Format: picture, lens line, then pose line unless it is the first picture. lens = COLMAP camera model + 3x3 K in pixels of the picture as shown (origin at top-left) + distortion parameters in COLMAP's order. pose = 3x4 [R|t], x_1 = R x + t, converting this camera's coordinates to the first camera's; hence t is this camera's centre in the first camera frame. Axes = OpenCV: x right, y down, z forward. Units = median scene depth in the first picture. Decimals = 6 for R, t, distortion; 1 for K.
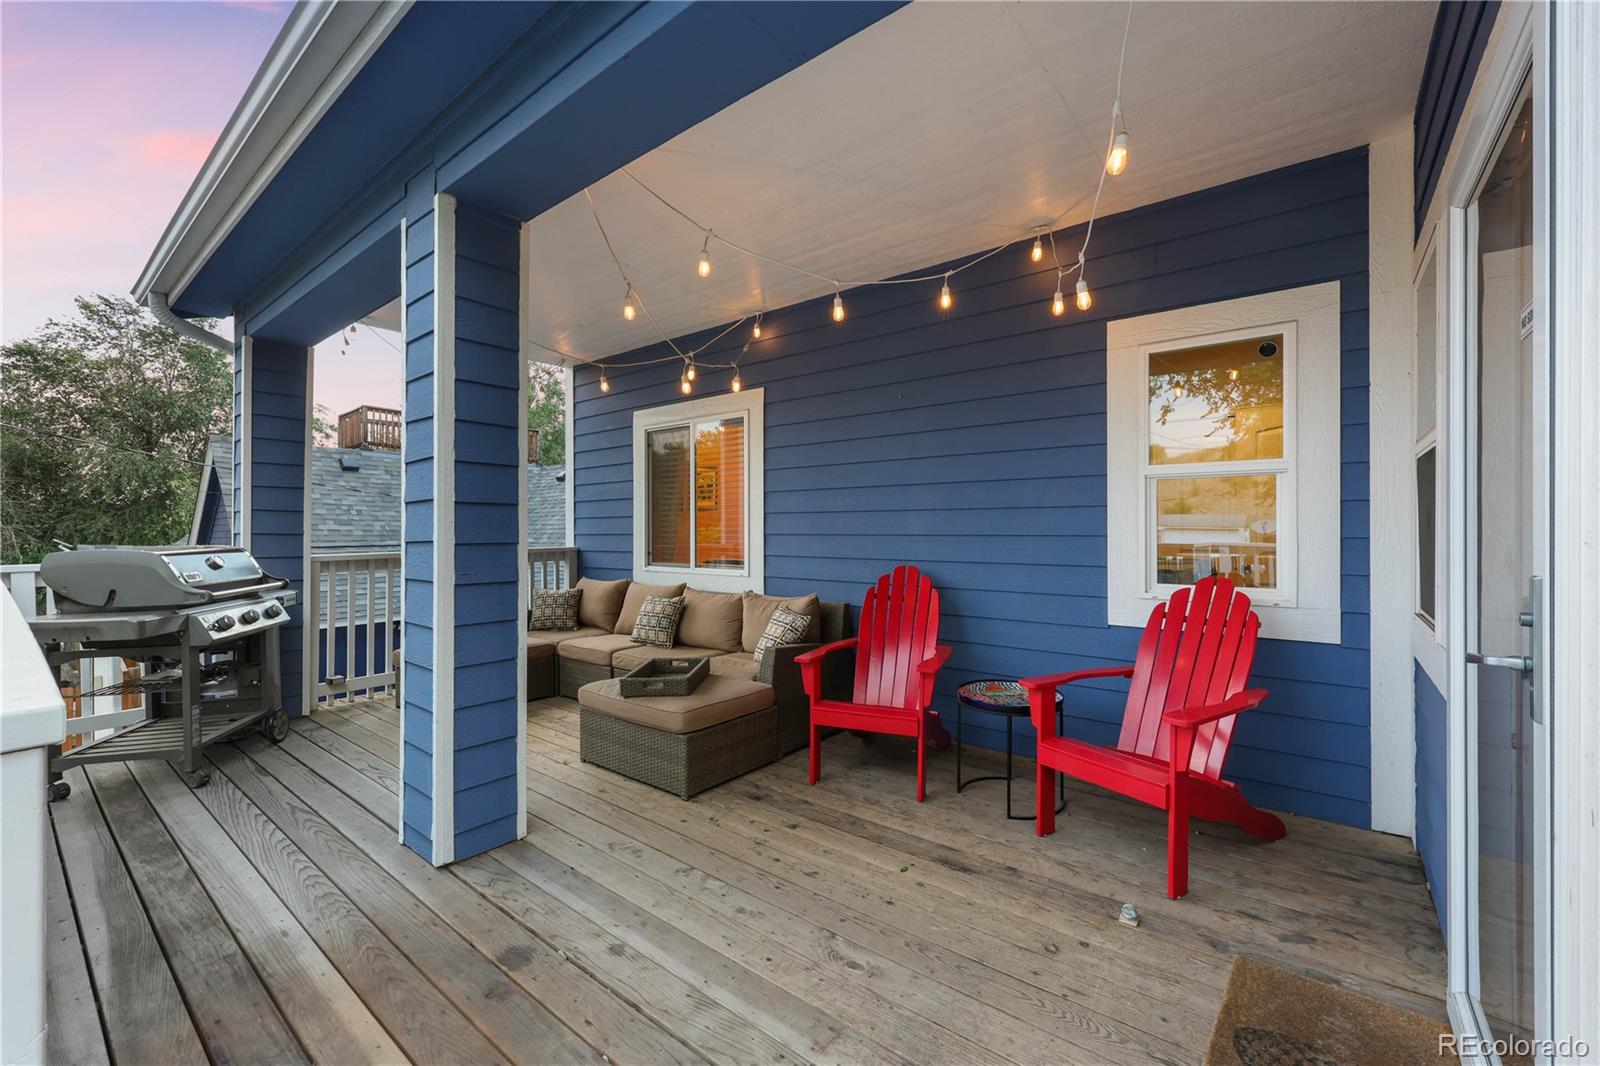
lens RADIAL K [[642.0, 0, 798.9], [0, 642.0, 533.4], [0, 0, 1]] dist [0.002964, 0.000357]
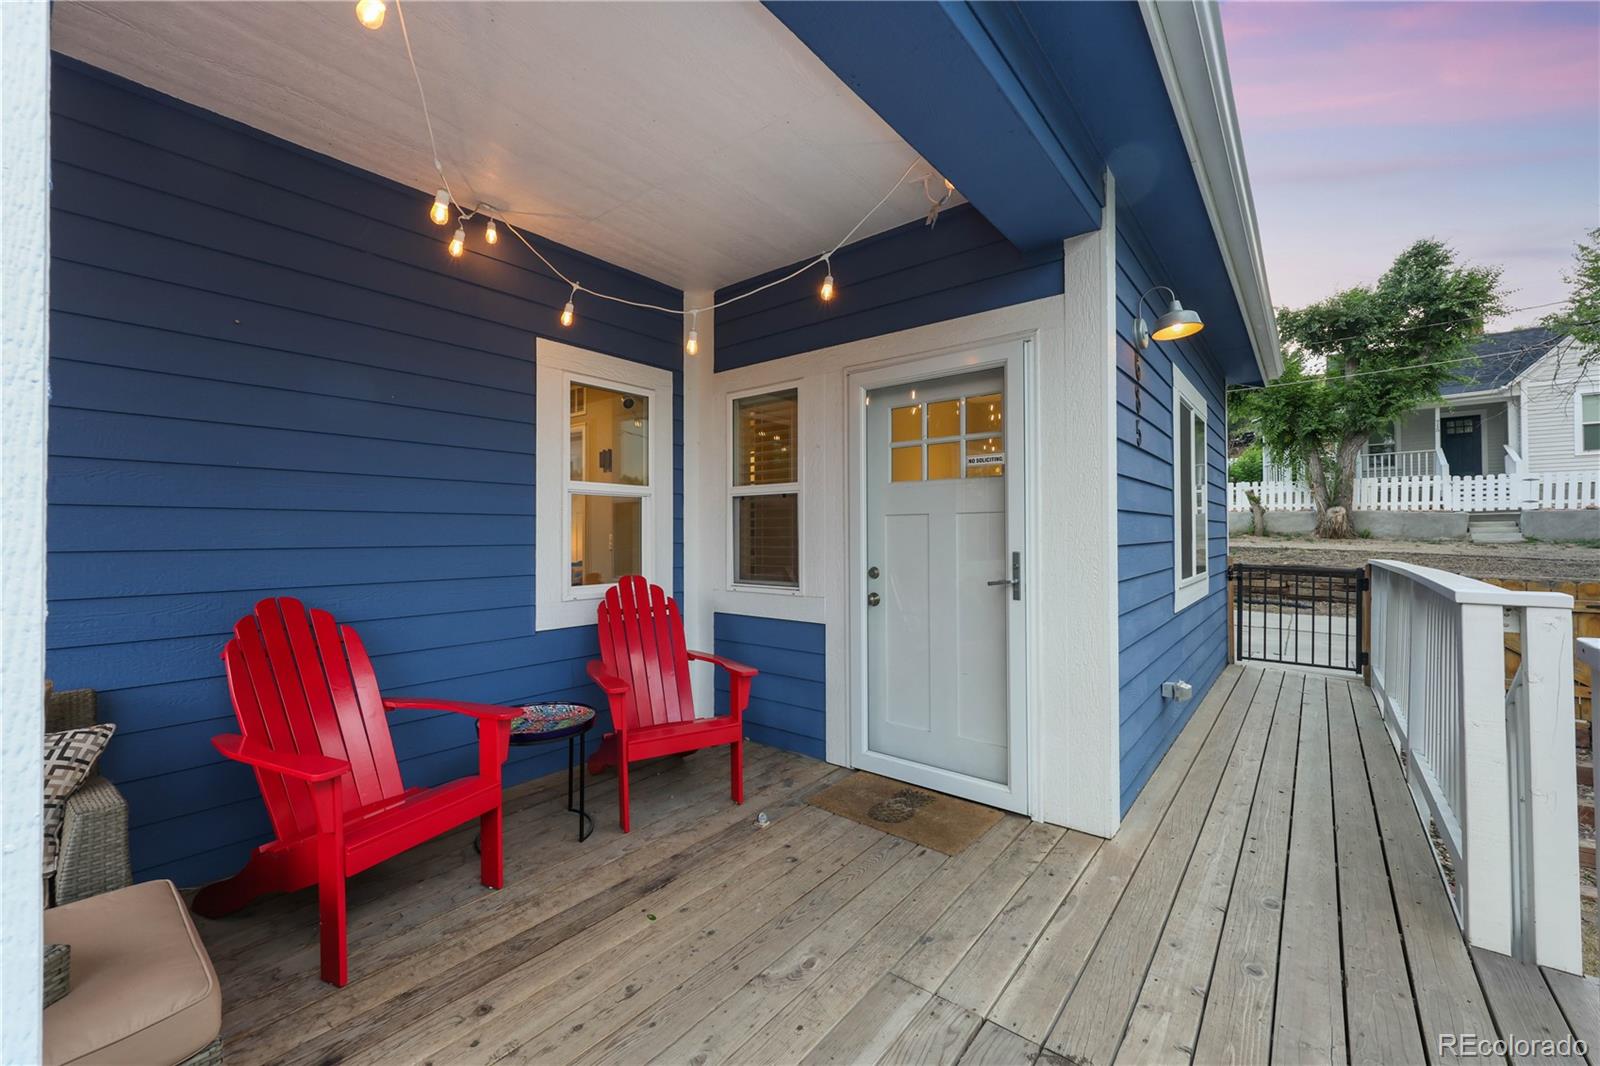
lens RADIAL K [[642.0, 0, 795.9], [0, 642.0, 529.9], [0, 0, 1]] dist [0.002964, 0.000357]
pose [[0.009642, 0.013776, 0.999859, -0.702516], [0.012569, 0.999824, -0.013896, -0.000667], [-0.999875, 0.012701, 0.009467, 0.747818]]
